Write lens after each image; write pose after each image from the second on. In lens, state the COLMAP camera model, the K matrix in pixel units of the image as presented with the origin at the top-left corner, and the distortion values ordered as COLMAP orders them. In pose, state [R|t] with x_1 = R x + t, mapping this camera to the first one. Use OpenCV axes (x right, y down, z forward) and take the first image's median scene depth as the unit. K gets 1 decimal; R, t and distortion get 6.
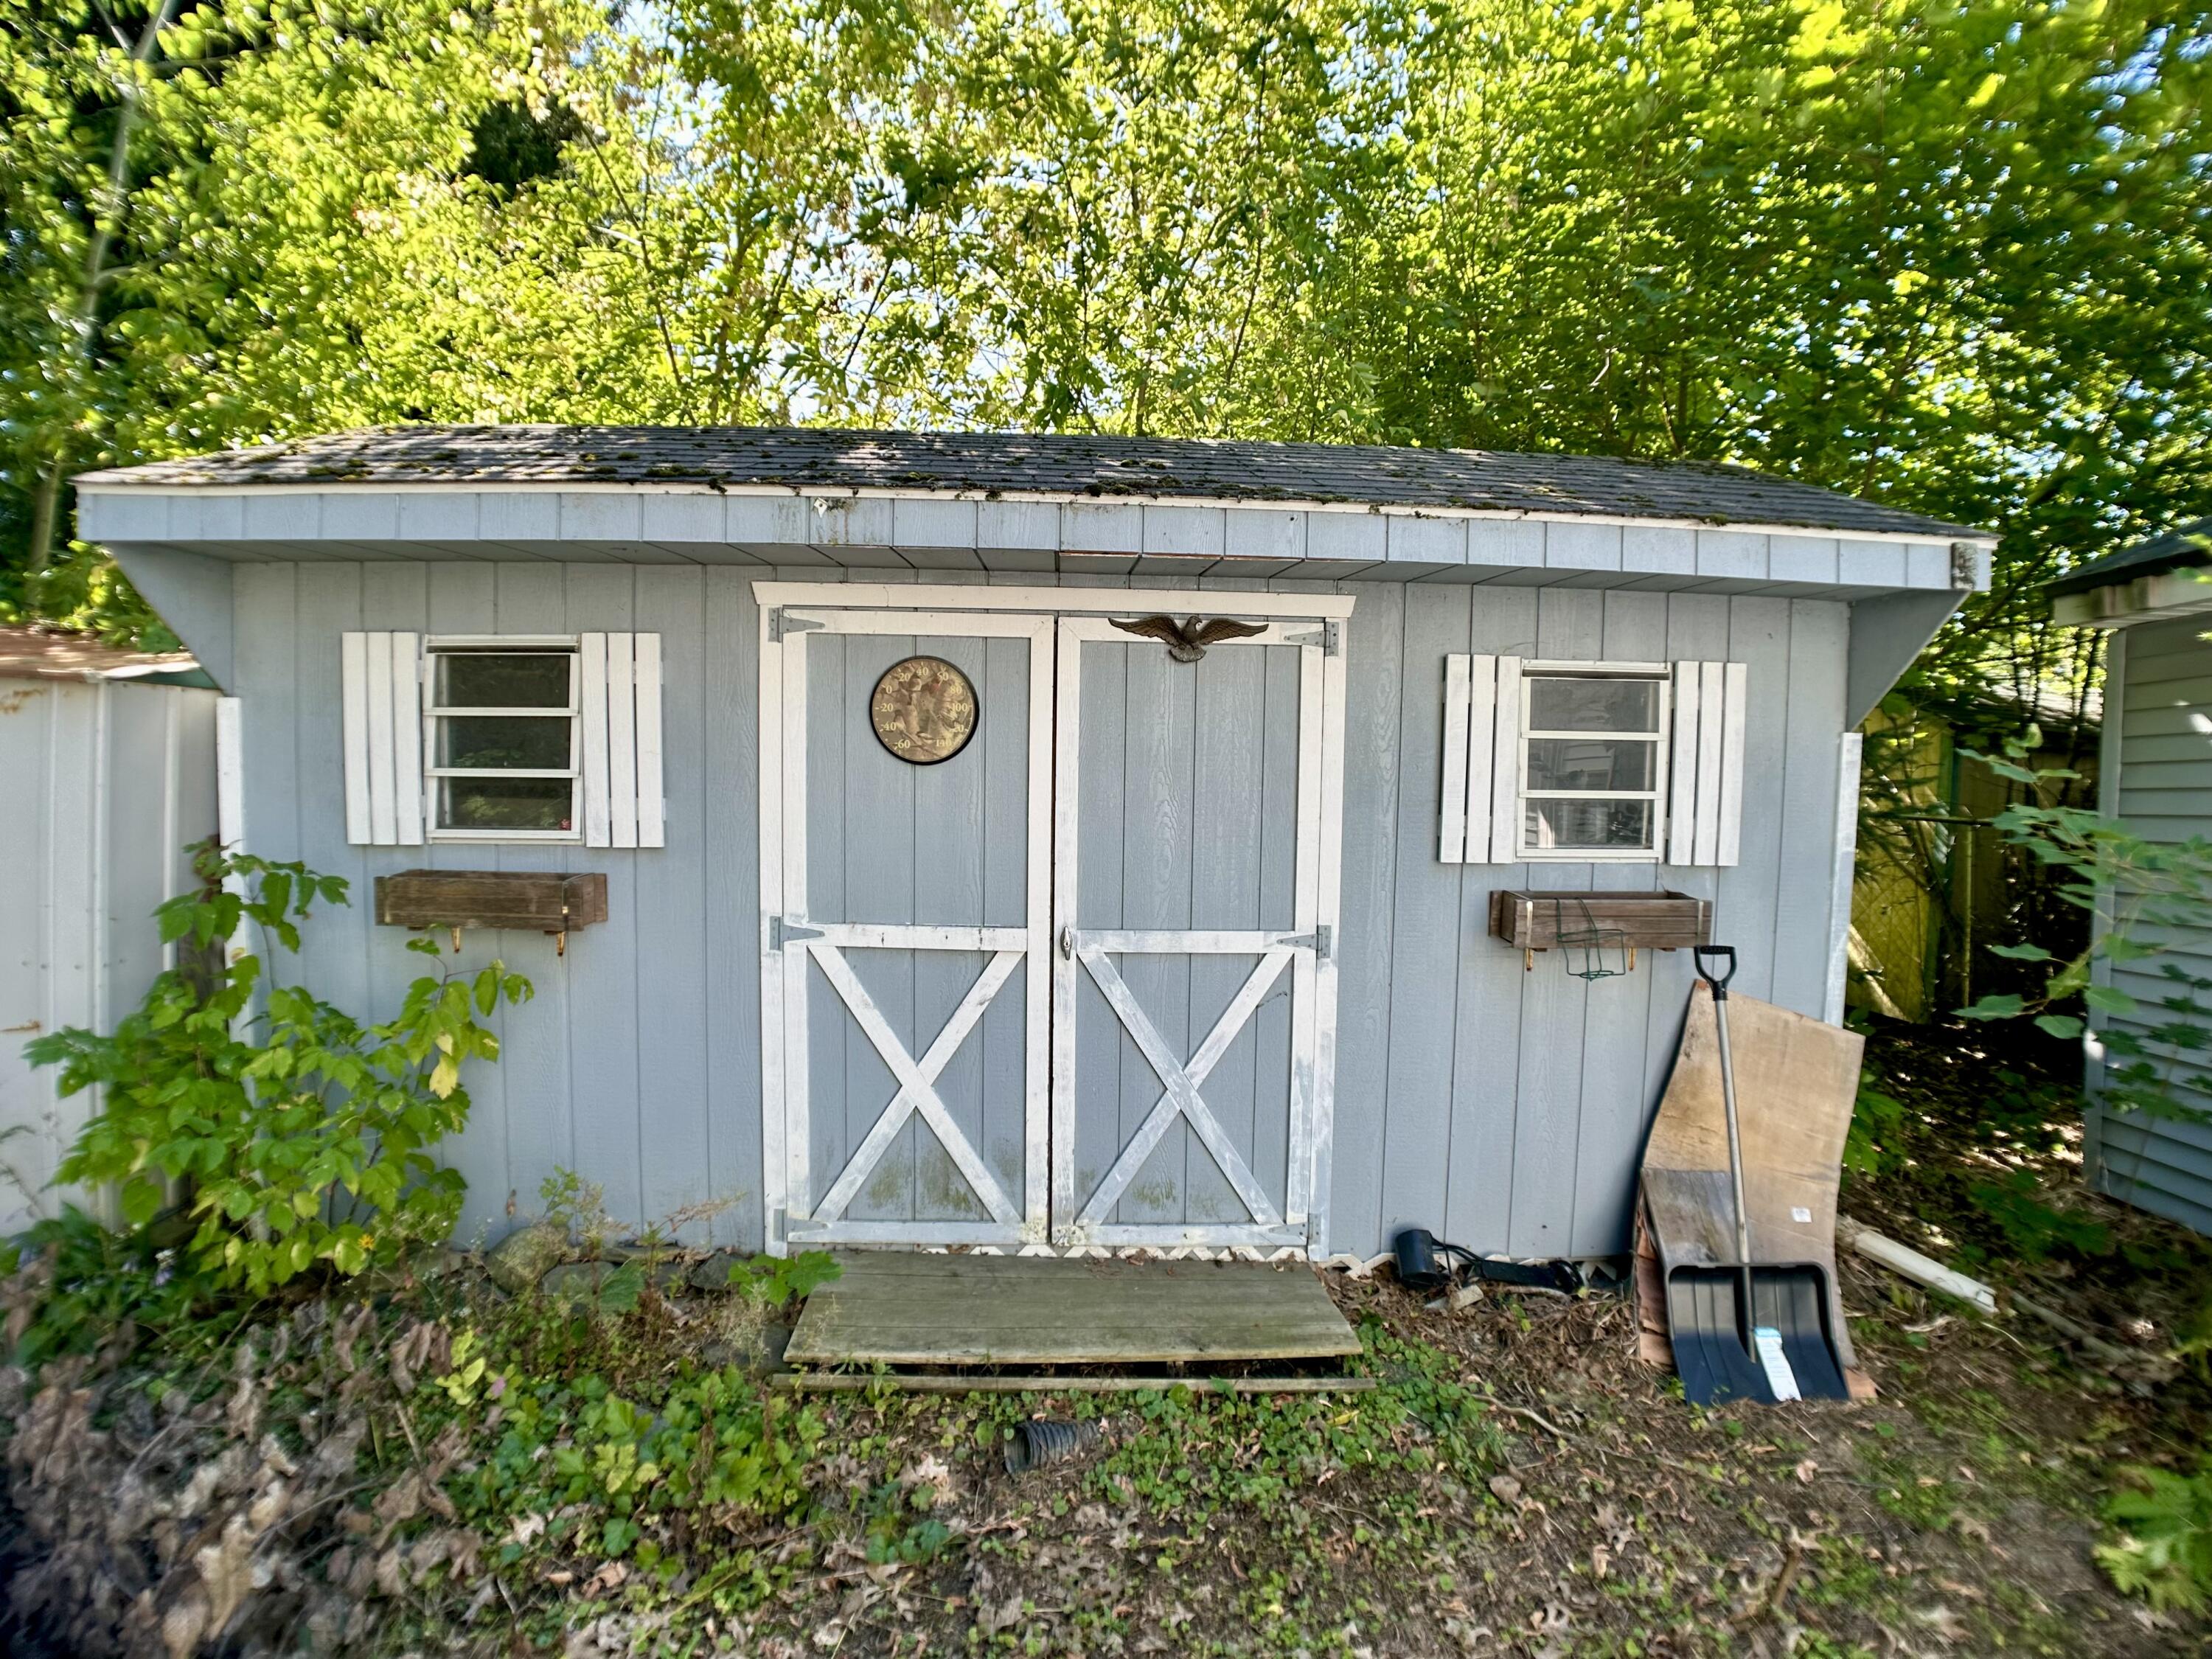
lens RADIAL K [[1062.7, 0, 1126.2], [0, 1062.7, 791.3], [0, 0, 1]] dist [-0.072216, 0.003014]
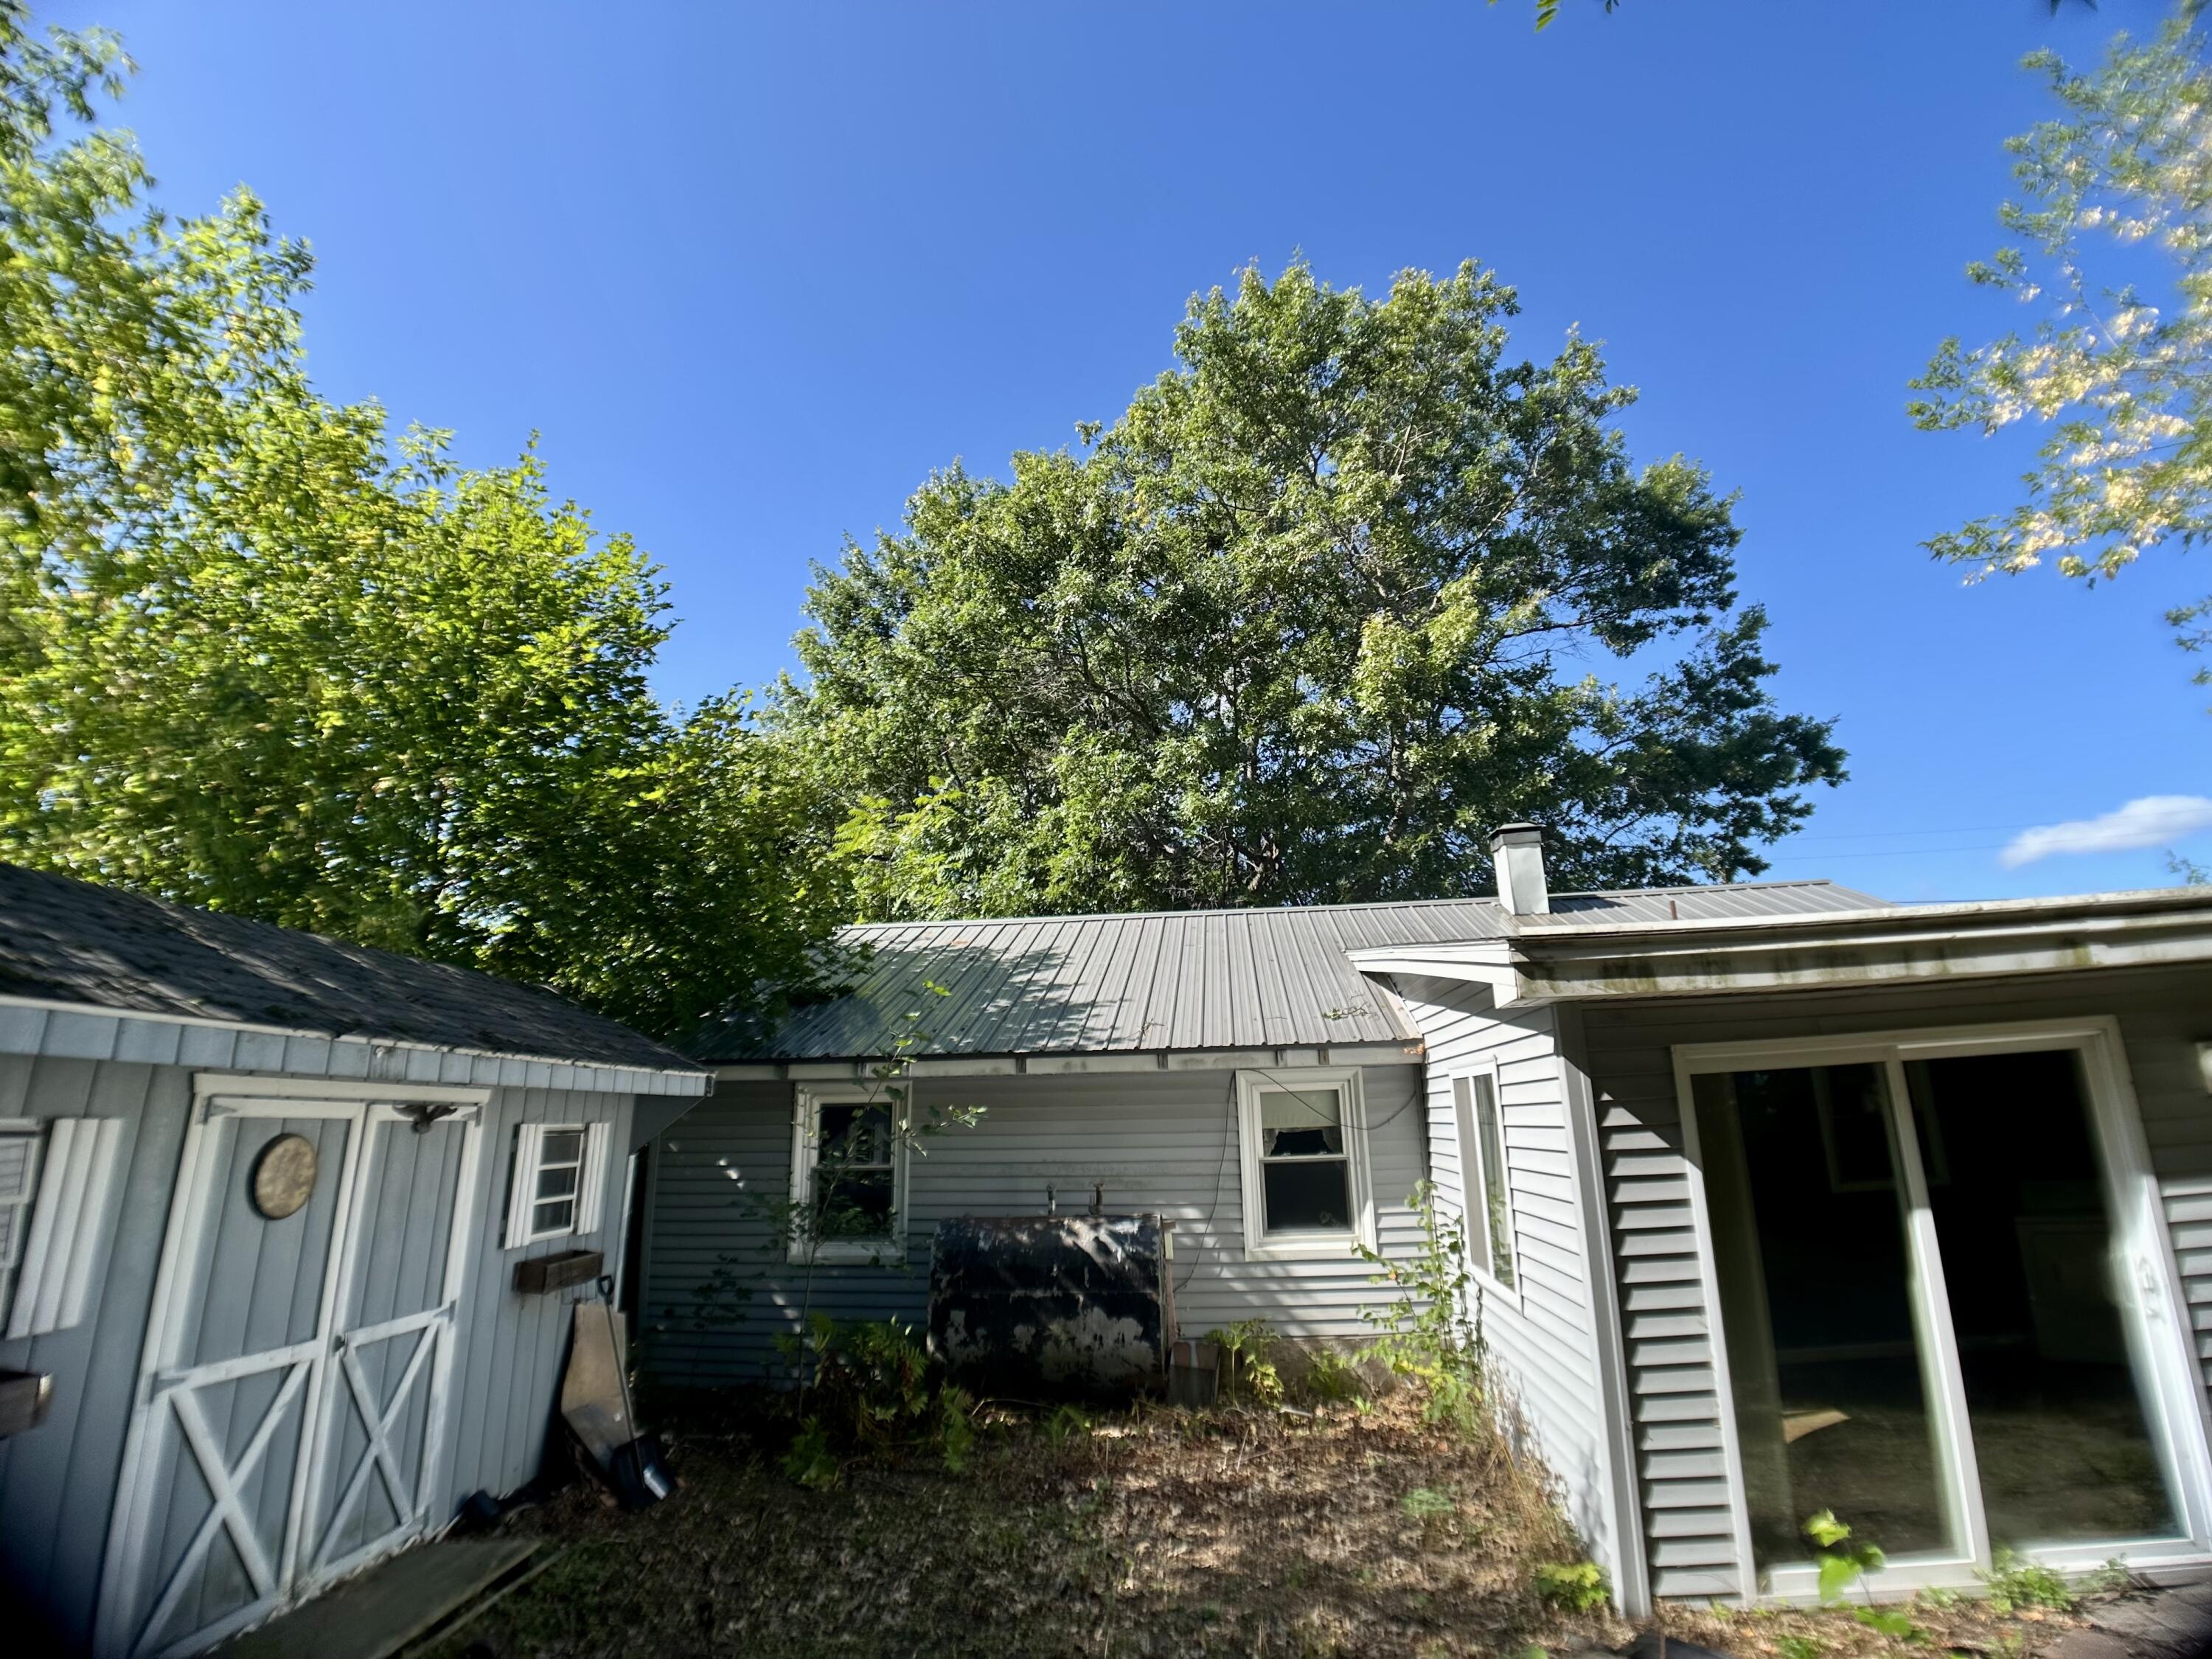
lens RADIAL K [[1062.7, 0, 1116.1], [0, 1062.7, 812.5], [0, 0, 1]] dist [-0.072216, 0.003014]
pose [[0.073497, 0.252868, 0.964705, -1.402242], [0.044263, 0.965541, -0.256459, -0.146128], [-0.996313, 0.061550, 0.059772, -0.114366]]
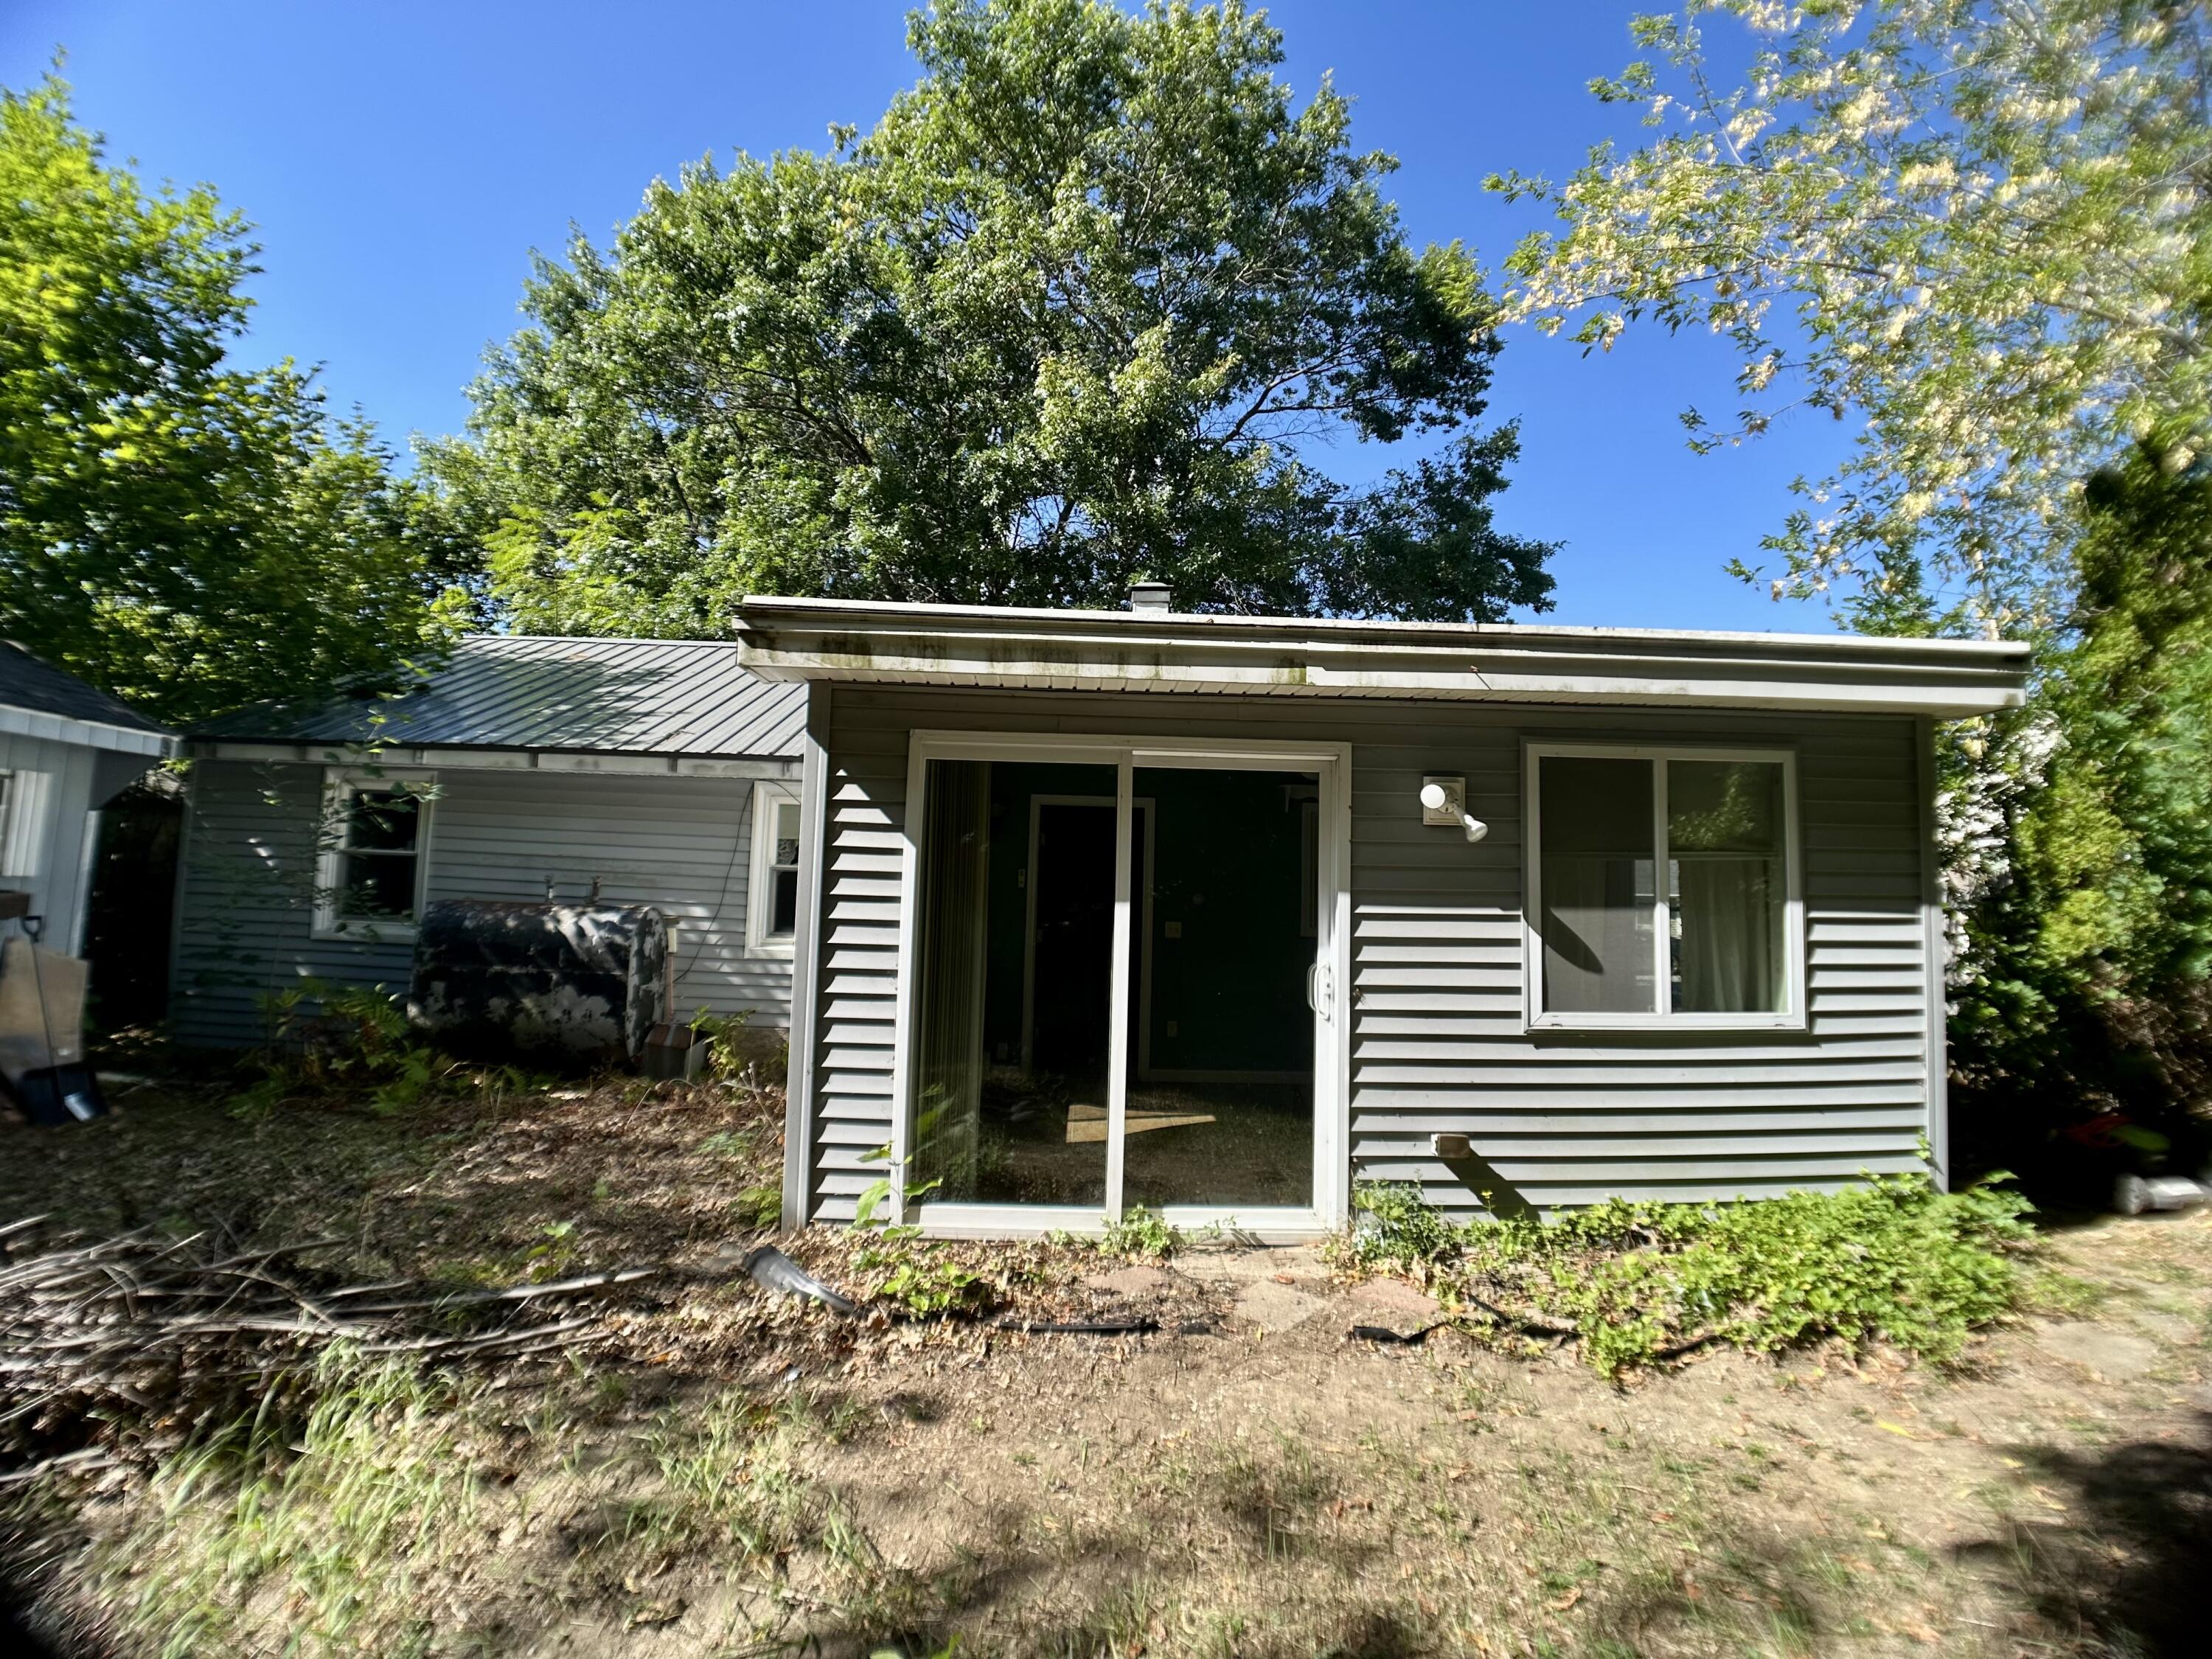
lens RADIAL K [[1062.7, 0, 1103.5], [0, 1062.7, 815.6], [0, 0, 1]] dist [-0.072216, 0.003014]
pose [[-0.054047, 0.051154, 0.997227, -1.394066], [-0.017582, 0.998483, -0.052171, 0.019075], [-0.998384, -0.020353, -0.053066, -0.932756]]
